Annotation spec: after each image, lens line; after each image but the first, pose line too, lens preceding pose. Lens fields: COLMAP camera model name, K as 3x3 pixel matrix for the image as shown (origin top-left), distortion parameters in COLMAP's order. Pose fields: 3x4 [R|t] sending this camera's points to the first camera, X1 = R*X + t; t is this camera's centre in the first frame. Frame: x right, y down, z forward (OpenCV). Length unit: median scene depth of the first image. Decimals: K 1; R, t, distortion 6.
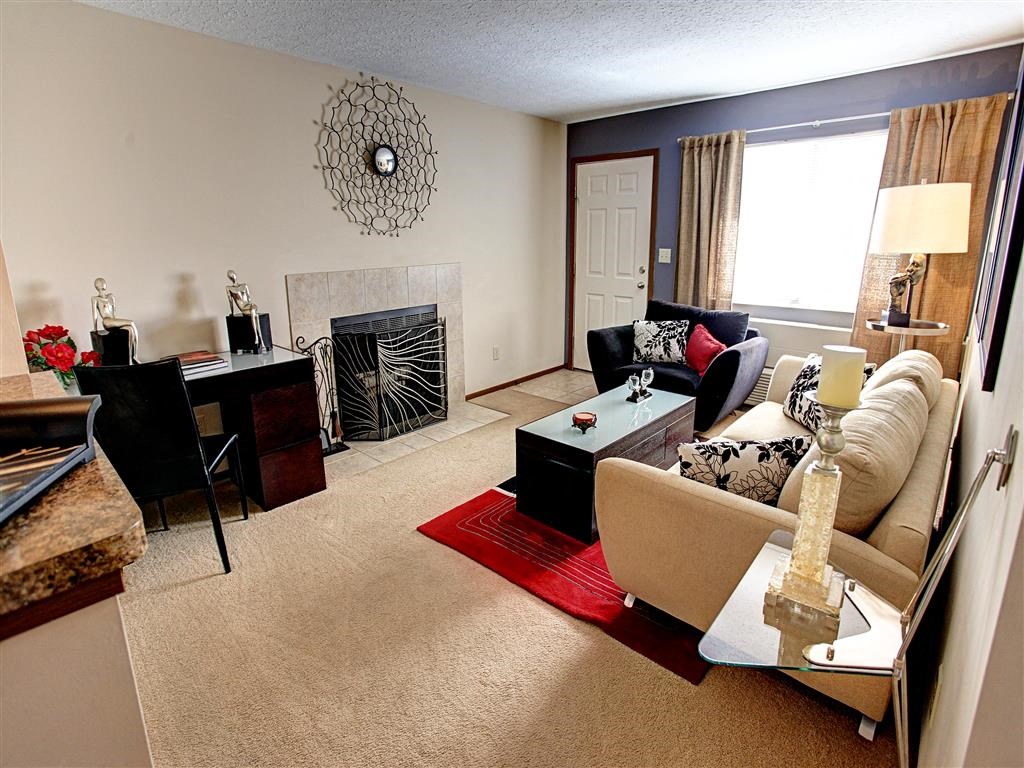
lens RADIAL K [[509.4, 0, 513.0], [0, 509.4, 342.9], [0, 0, 1]] dist [-0.061843, 0.024293]
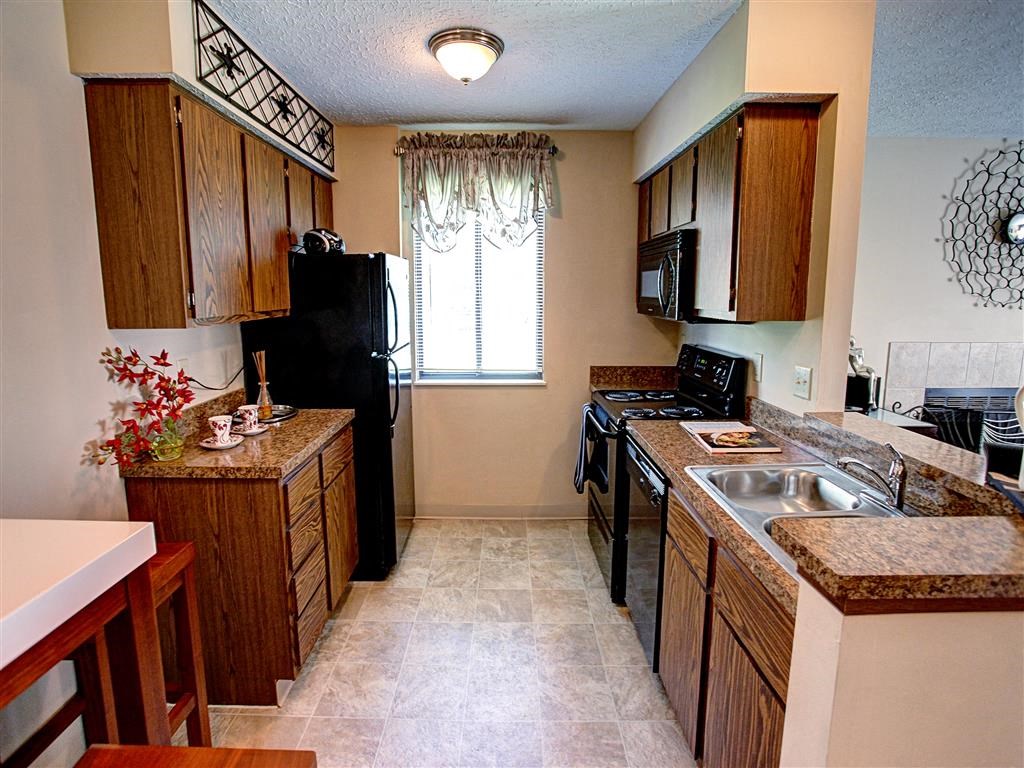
lens RADIAL K [[510.5, 0, 507.2], [0, 510.5, 352.4], [0, 0, 1]] dist [-0.064723, 0.025893]
pose [[0.674627, 0.104133, -0.730777, -0.204499], [-0.162213, 0.986713, -0.009147, 0.023410], [0.720115, 0.124712, 0.682555, -0.256191]]
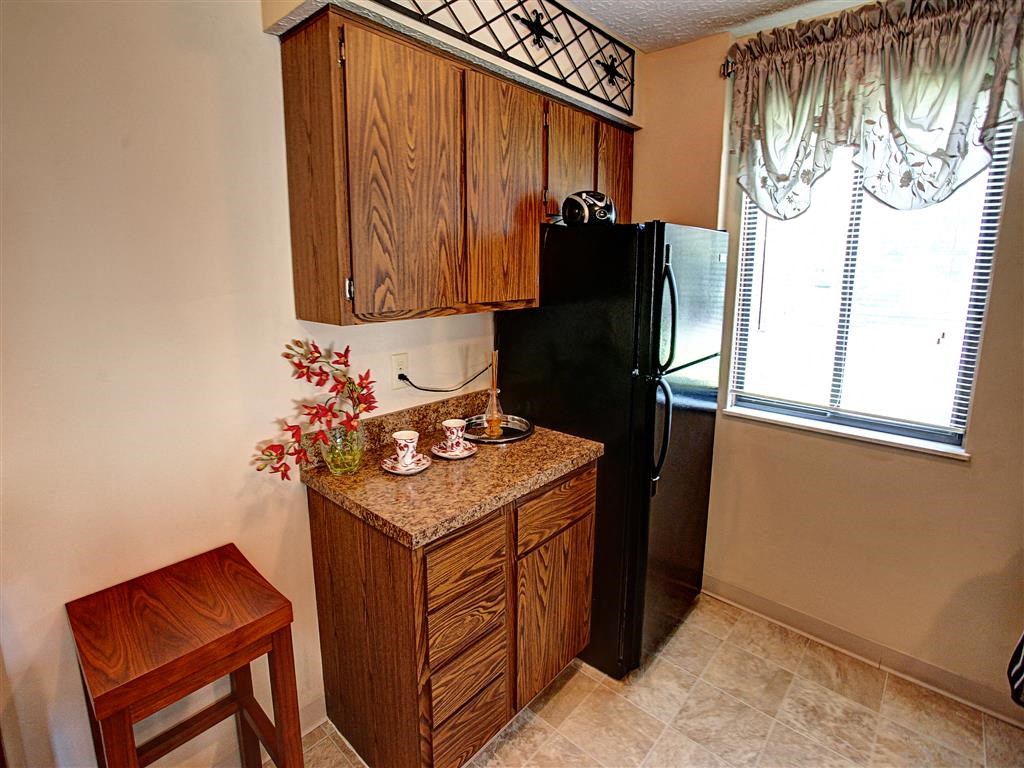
lens RADIAL K [[510.5, 0, 507.2], [0, 510.5, 352.4], [0, 0, 1]] dist [-0.064723, 0.025893]
pose [[0.007397, 0.178530, -0.983907, -0.375626], [-0.213463, 0.961536, 0.172866, -0.025661], [0.976923, 0.208749, 0.045222, -0.052085]]
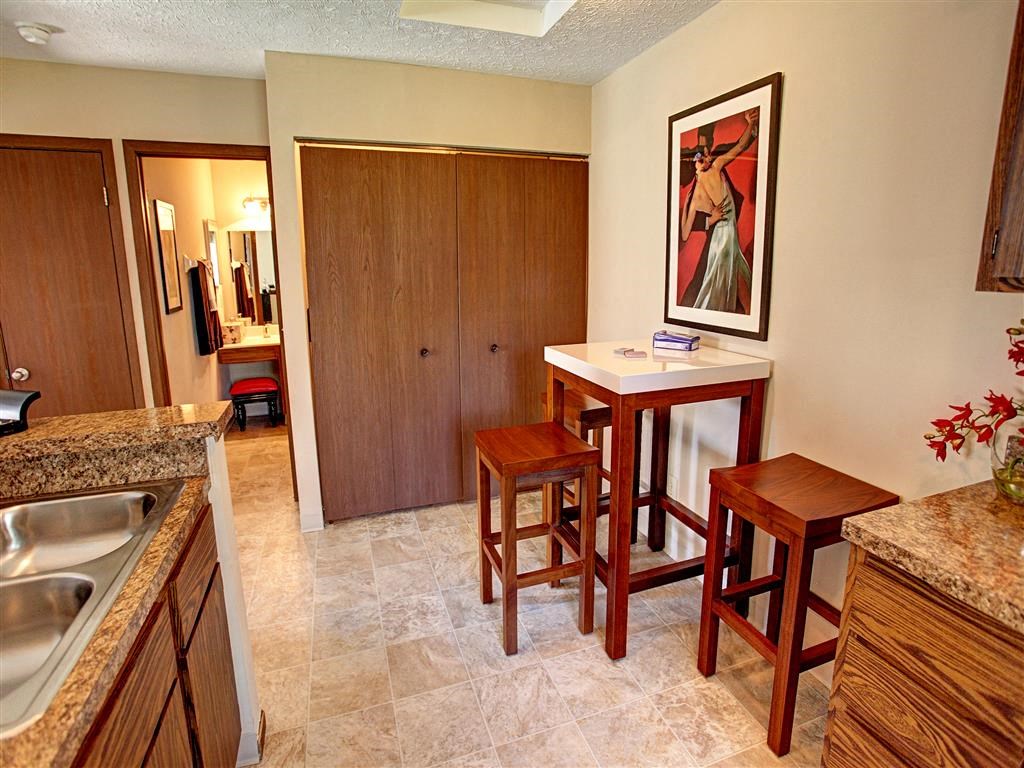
lens RADIAL K [[510.5, 0, 507.2], [0, 510.5, 352.4], [0, 0, 1]] dist [-0.064723, 0.025893]
pose [[-0.881660, -0.067536, 0.467027, -0.640853], [0.112055, 0.931433, 0.346233, -0.050449], [-0.458387, 0.357592, -0.813639, 0.218206]]
